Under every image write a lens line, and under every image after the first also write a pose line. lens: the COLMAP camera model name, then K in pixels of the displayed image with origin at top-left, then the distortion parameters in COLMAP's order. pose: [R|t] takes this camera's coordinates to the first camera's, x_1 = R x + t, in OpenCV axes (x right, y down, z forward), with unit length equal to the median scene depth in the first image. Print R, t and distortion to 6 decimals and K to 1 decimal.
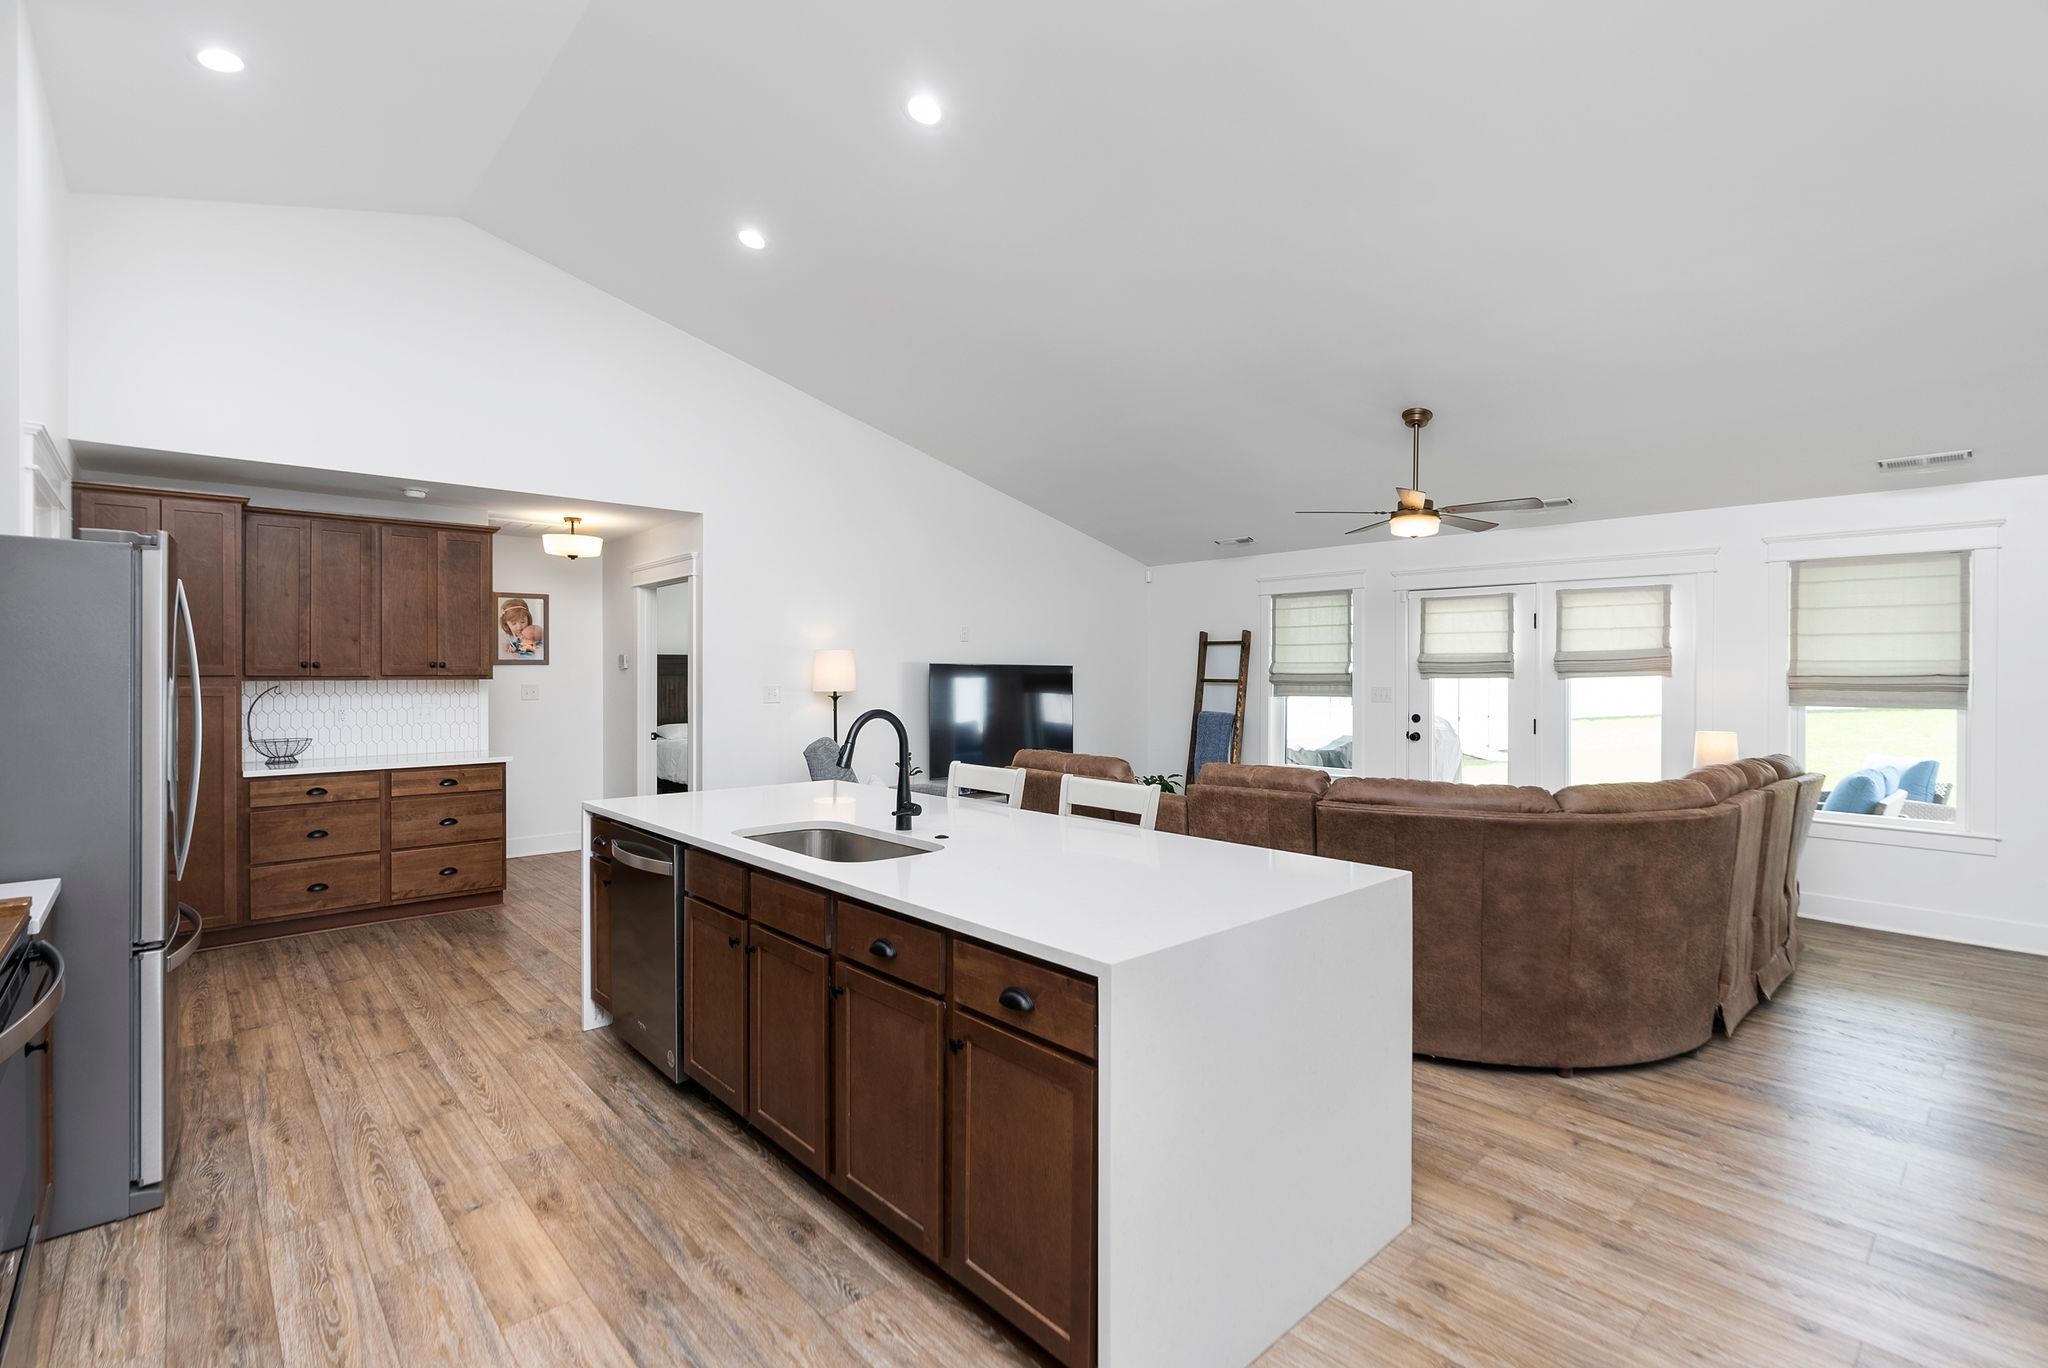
lens RADIAL K [[938.9, 0, 1024.0], [0, 938.9, 684.0], [0, 0, 1]] dist [-0.001191, 0.000197]
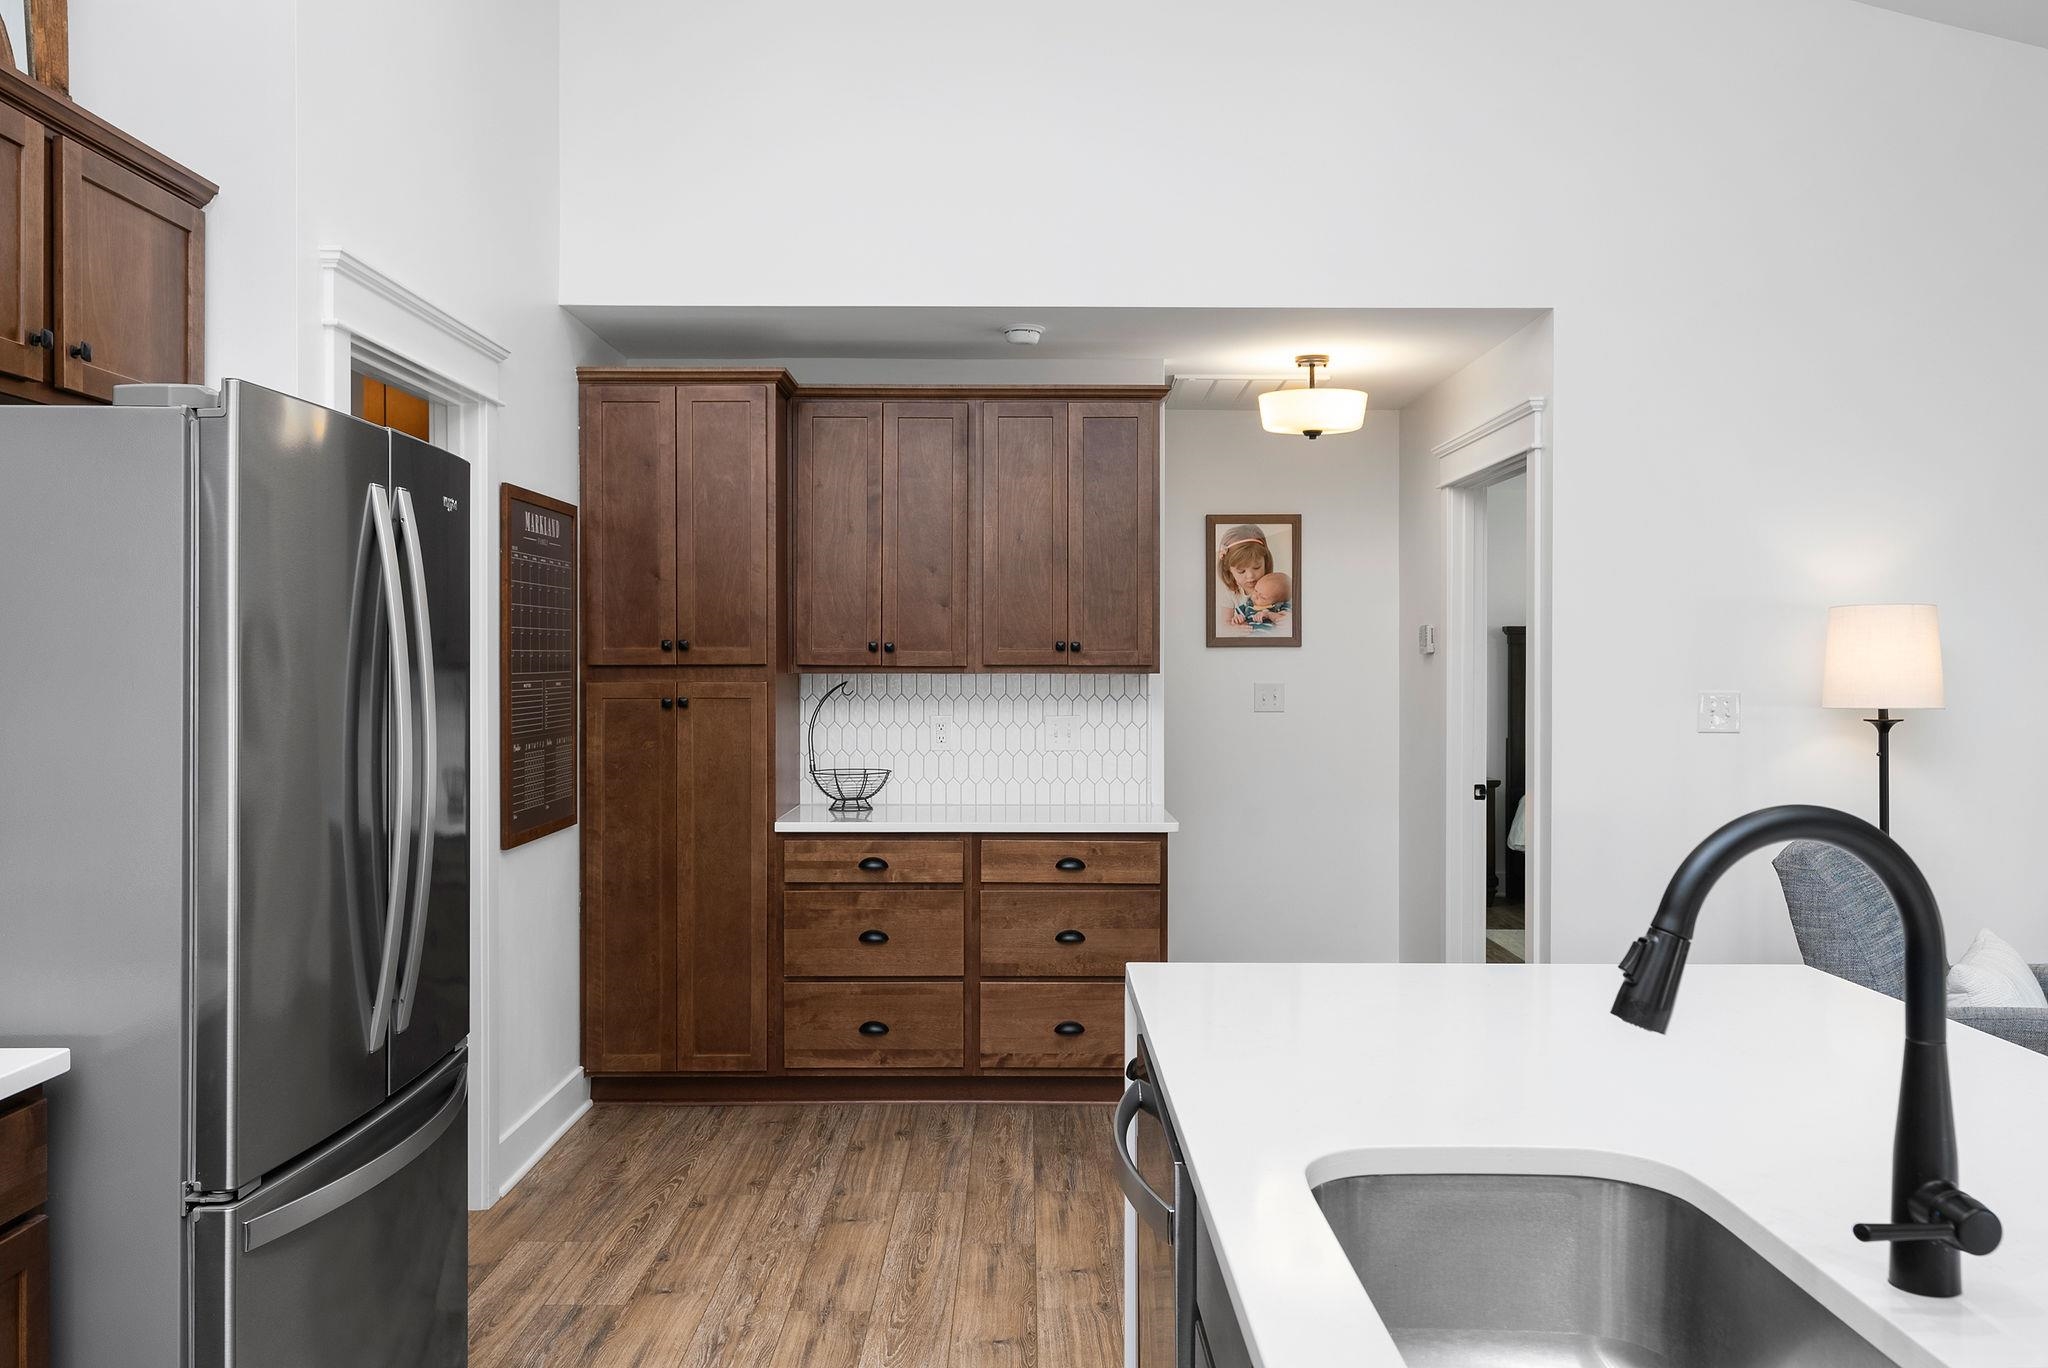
lens RADIAL K [[1603.2, 0, 1023.7], [0, 1603.2, 667.3], [0, 0, 1]] dist [-0.001024, 0.002132]
pose [[0.737373, 0.004198, -0.675472, -0.010838], [-0.010417, 0.999932, -0.005158, -0.003299], [0.675405, 0.010840, 0.737367, 0.310616]]
